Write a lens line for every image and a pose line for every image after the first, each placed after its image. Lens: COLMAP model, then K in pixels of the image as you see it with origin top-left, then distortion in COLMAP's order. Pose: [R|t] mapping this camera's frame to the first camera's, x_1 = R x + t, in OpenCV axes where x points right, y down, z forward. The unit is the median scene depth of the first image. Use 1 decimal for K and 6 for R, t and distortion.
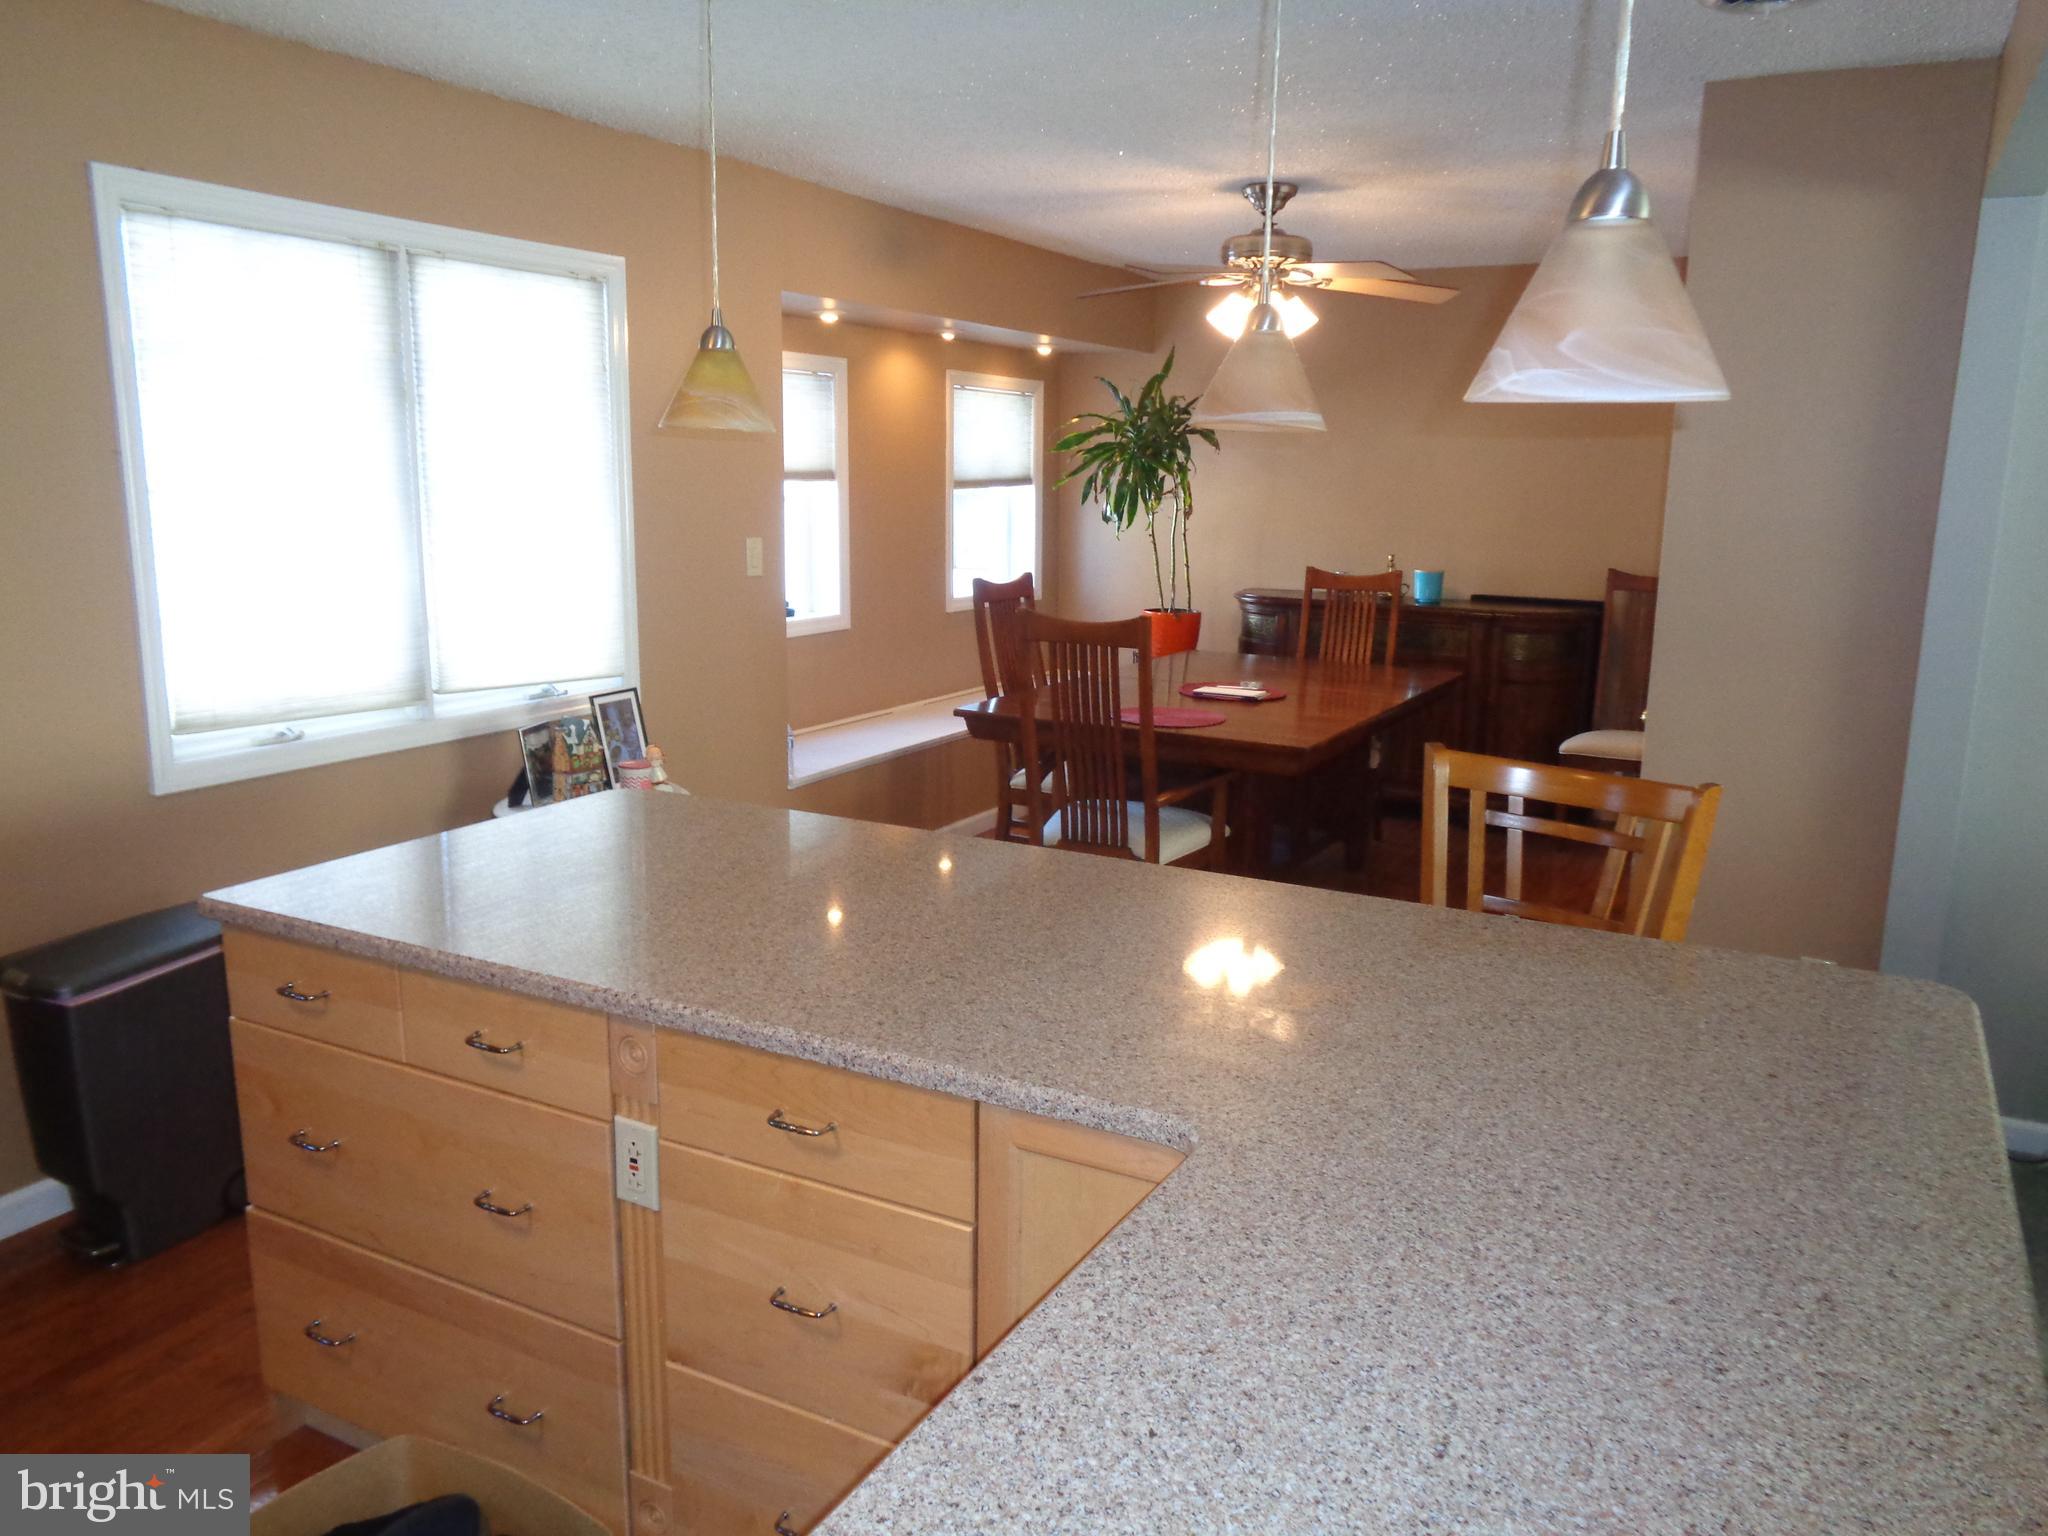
lens RADIAL K [[1532.1, 0, 1019.2], [0, 1532.1, 778.4], [0, 0, 1]] dist [0.005557, -0.006423]
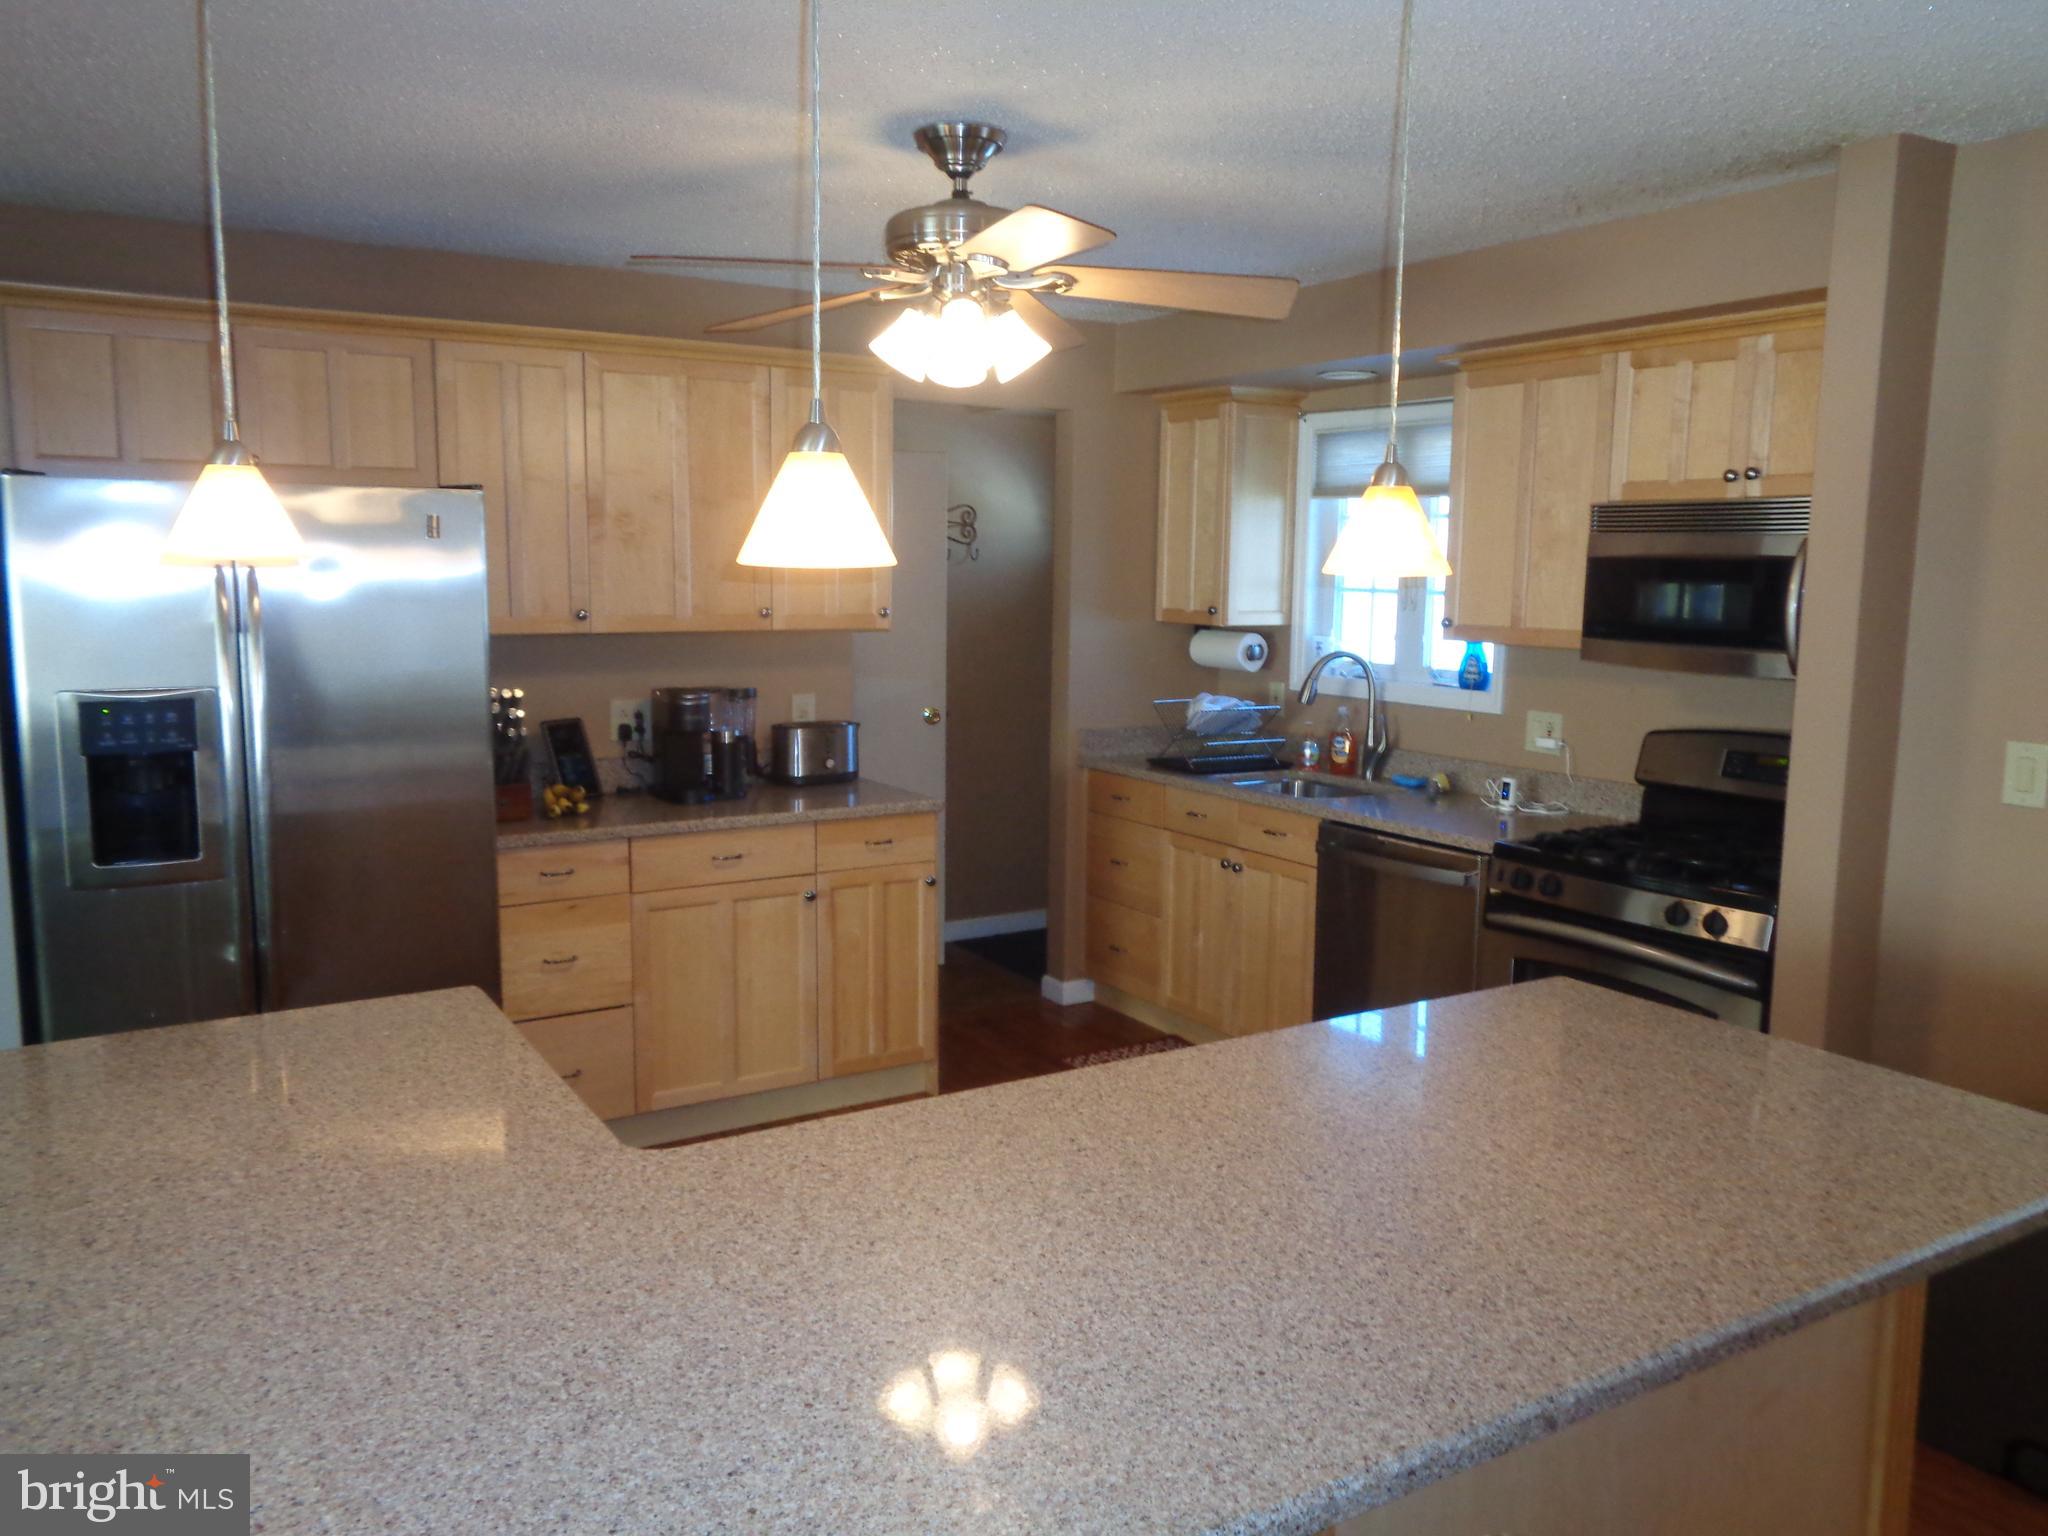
lens RADIAL K [[1532.1, 0, 1025.0], [0, 1532.1, 769.1], [0, 0, 1]] dist [0.005557, -0.006423]
pose [[-0.499682, 0.095044, -0.860979, 1.021883], [-0.191180, 0.957350, 0.216637, -0.389751], [0.844848, 0.272852, -0.460200, 1.824169]]
